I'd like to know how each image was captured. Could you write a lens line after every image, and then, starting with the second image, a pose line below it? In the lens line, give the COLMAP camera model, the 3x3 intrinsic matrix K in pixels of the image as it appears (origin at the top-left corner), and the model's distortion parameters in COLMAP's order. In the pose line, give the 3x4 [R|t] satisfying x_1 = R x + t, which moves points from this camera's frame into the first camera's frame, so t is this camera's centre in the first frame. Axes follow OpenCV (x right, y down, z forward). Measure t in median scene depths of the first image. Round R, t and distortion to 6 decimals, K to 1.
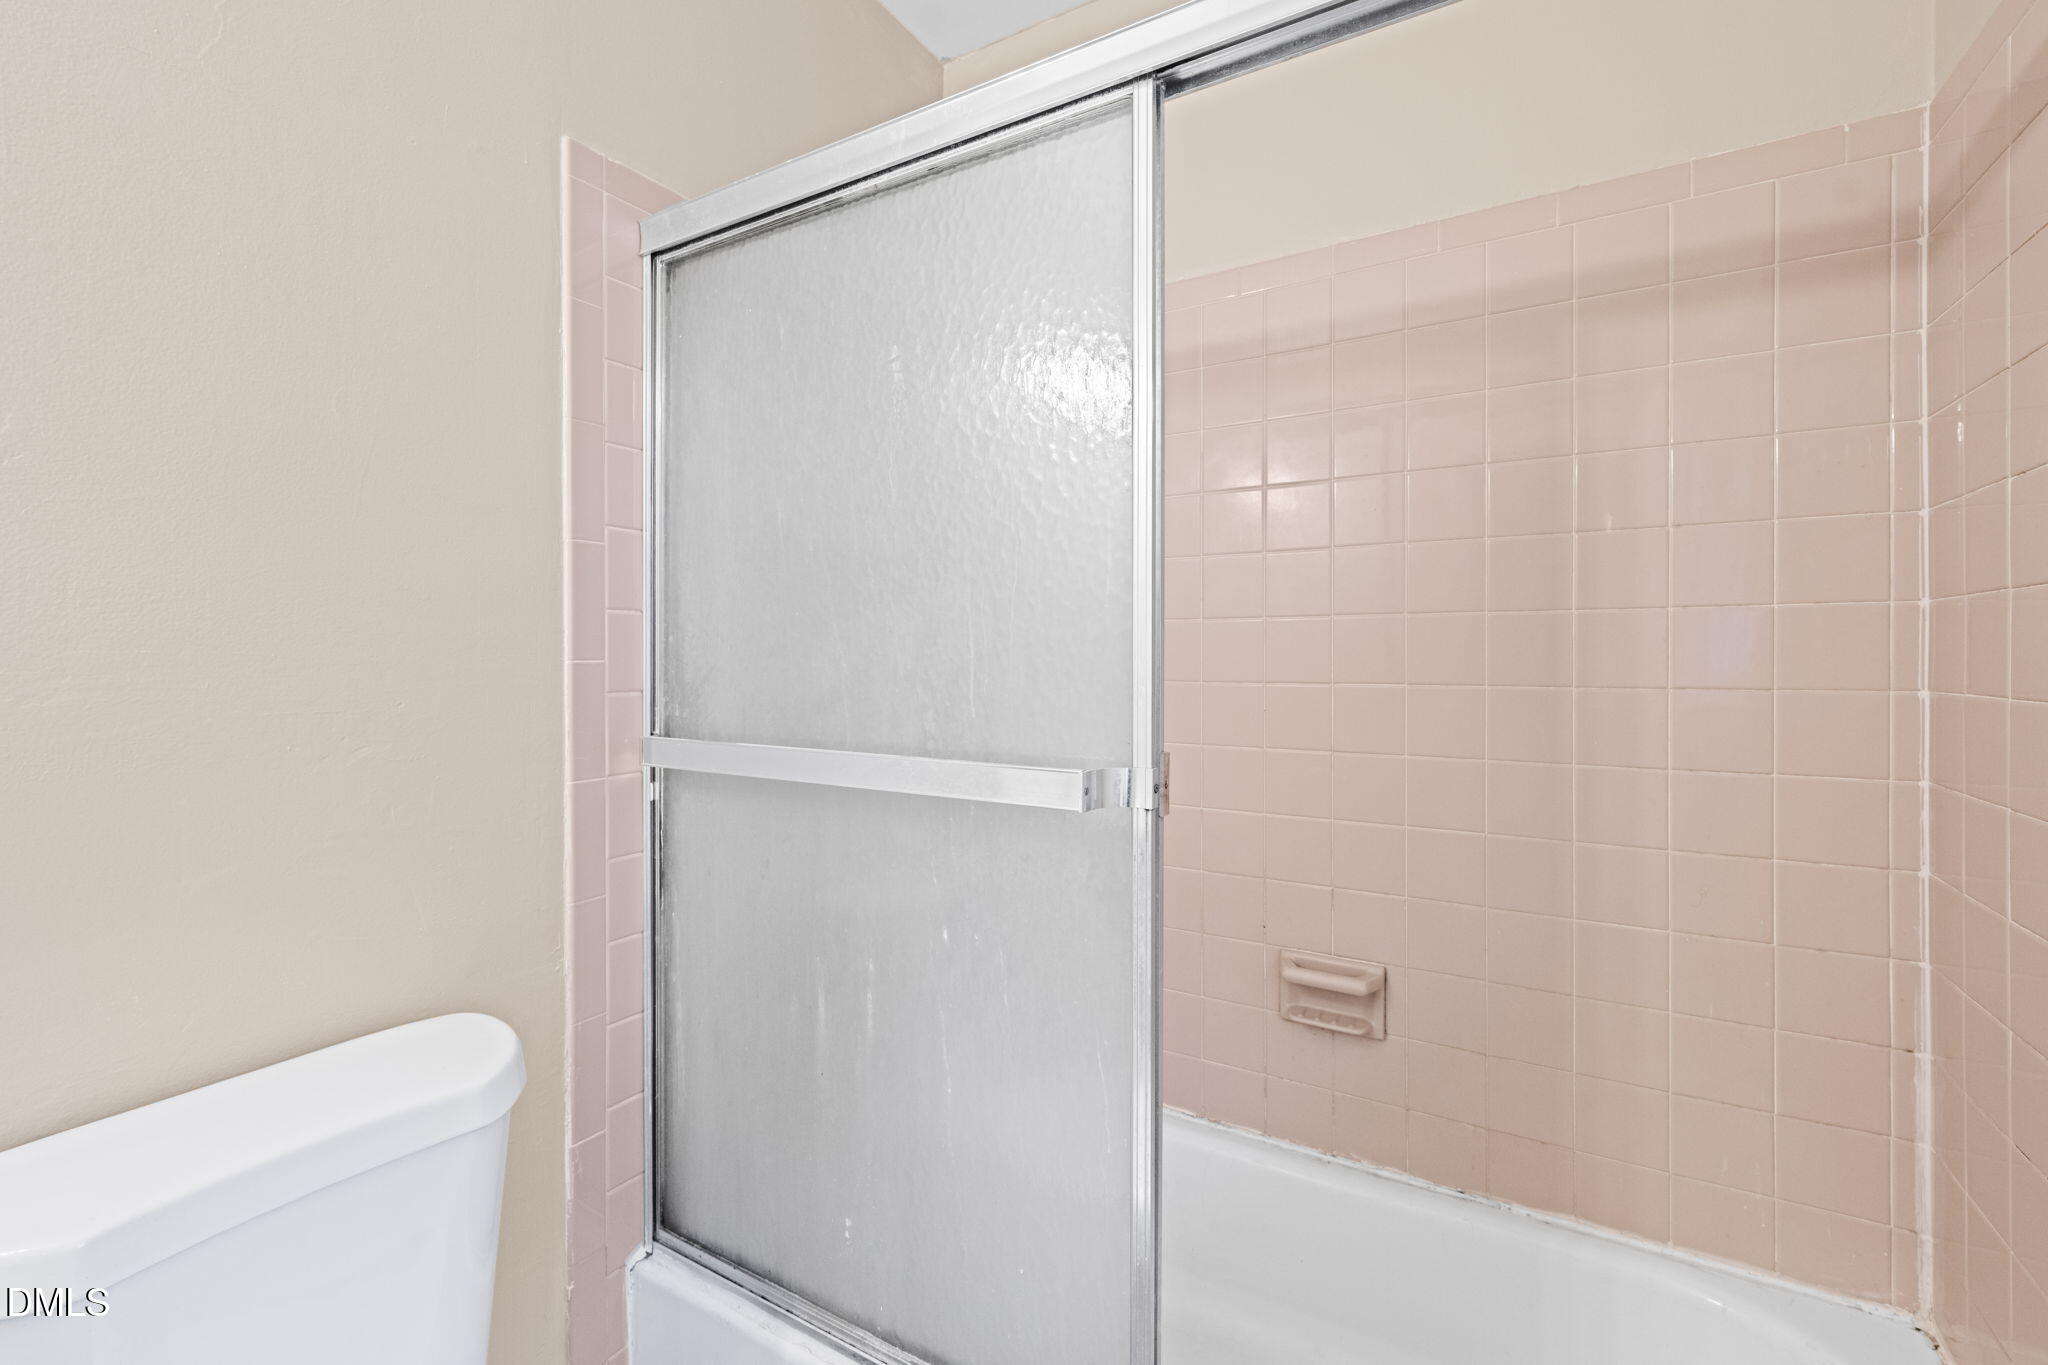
lens RADIAL K [[916.2, 0, 1023.2], [0, 916.2, 674.2], [0, 0, 1]] dist [-0.000729, -0.000745]
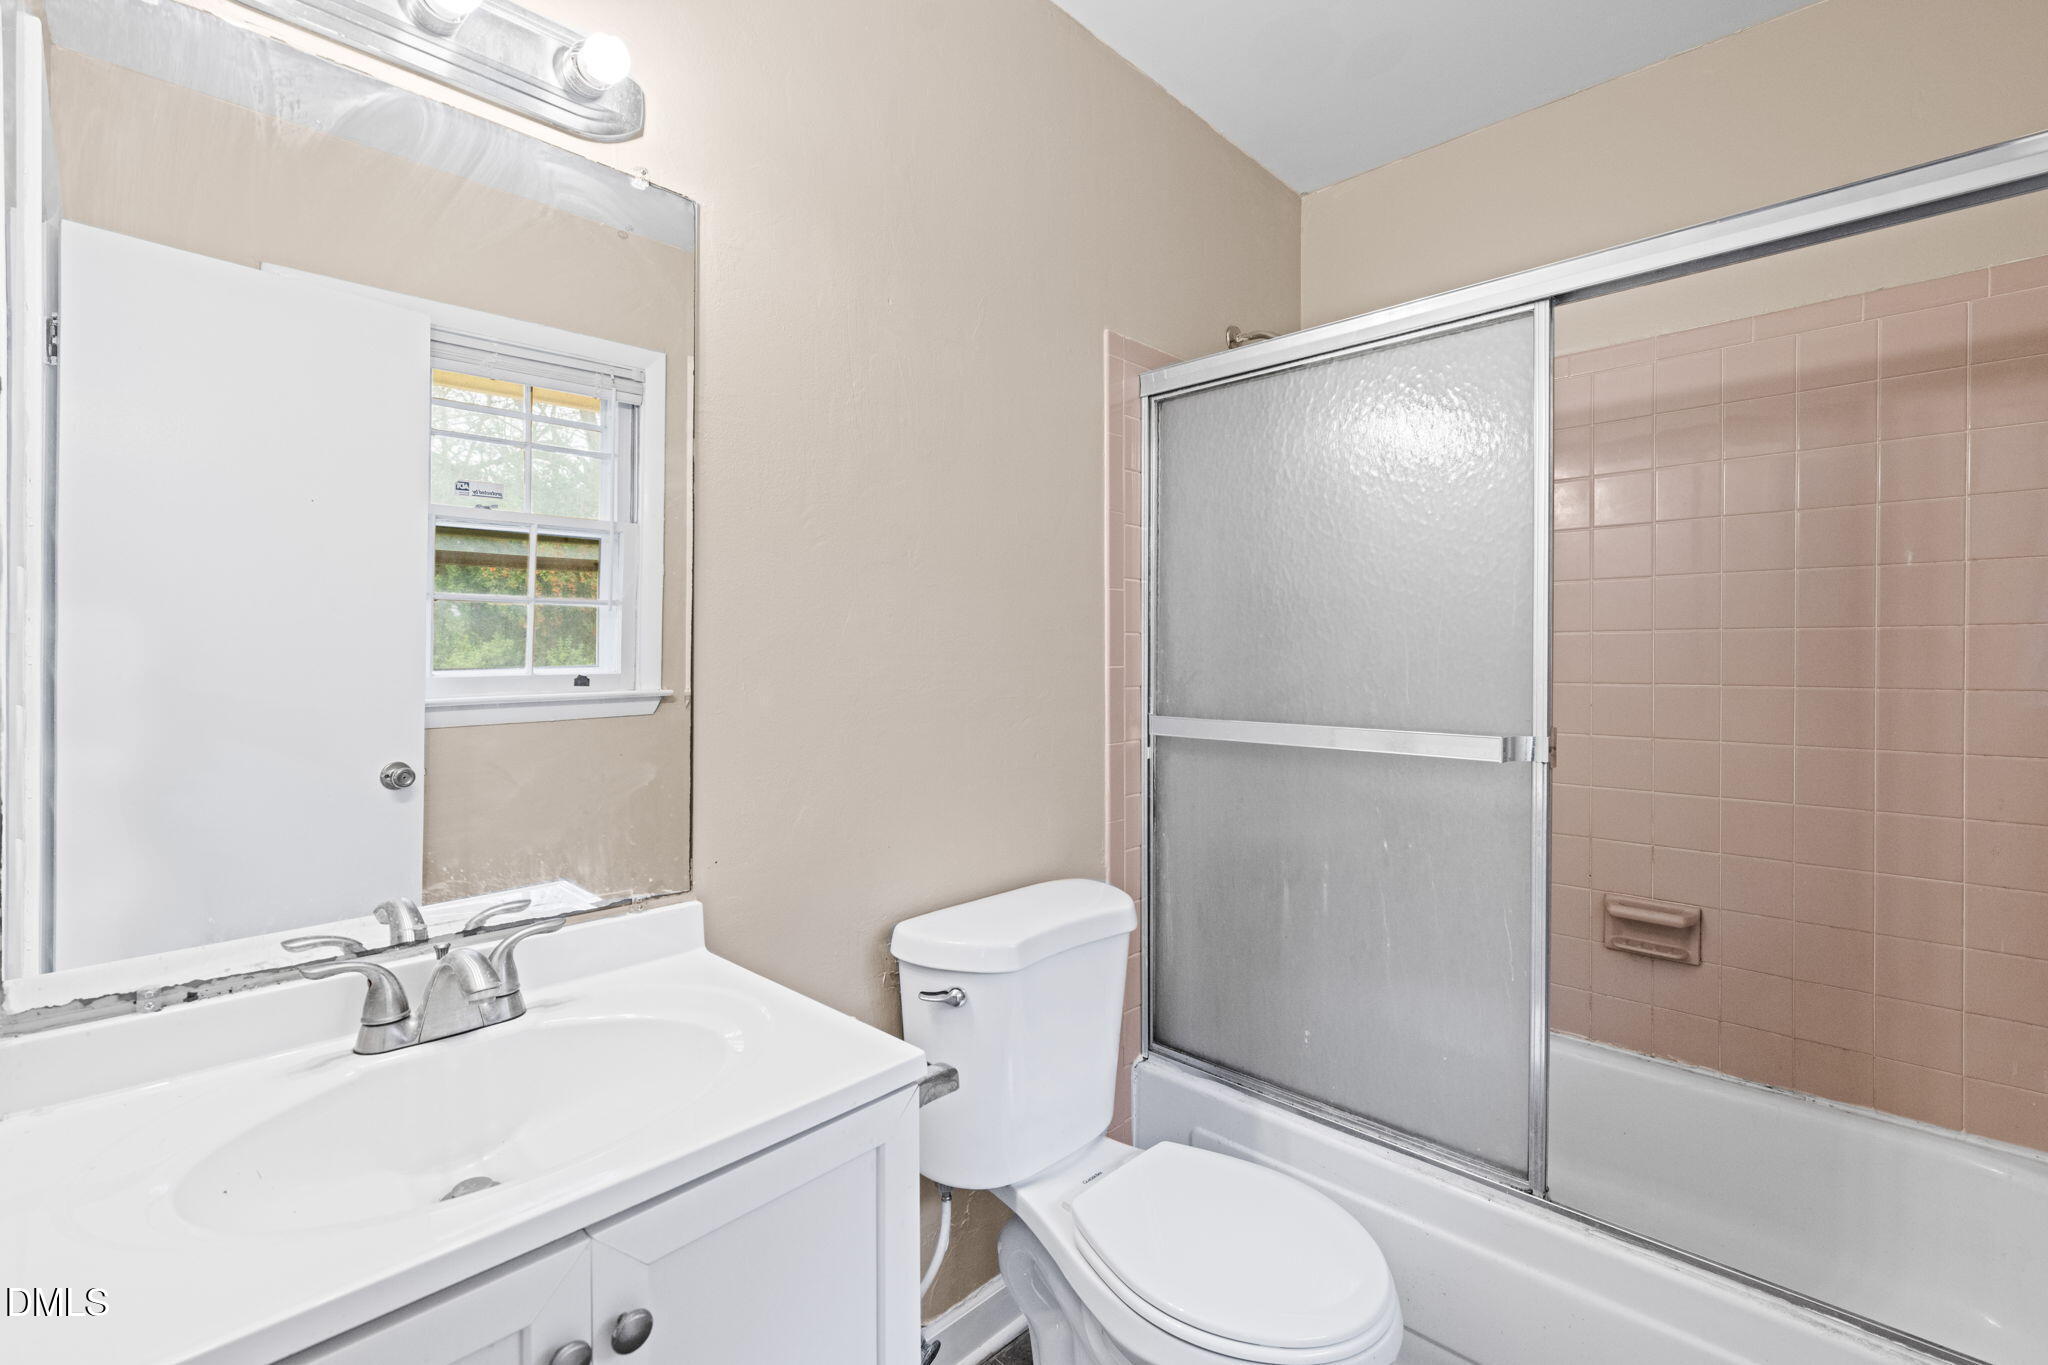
lens RADIAL K [[916.2, 0, 1019.8], [0, 916.2, 674.6], [0, 0, 1]] dist [-0.000729, -0.000745]
pose [[0.972618, 0.003627, -0.232382, -0.262560], [-0.003088, 0.999992, 0.002681, -0.003980], [0.232390, -0.001890, 0.972621, -0.519117]]
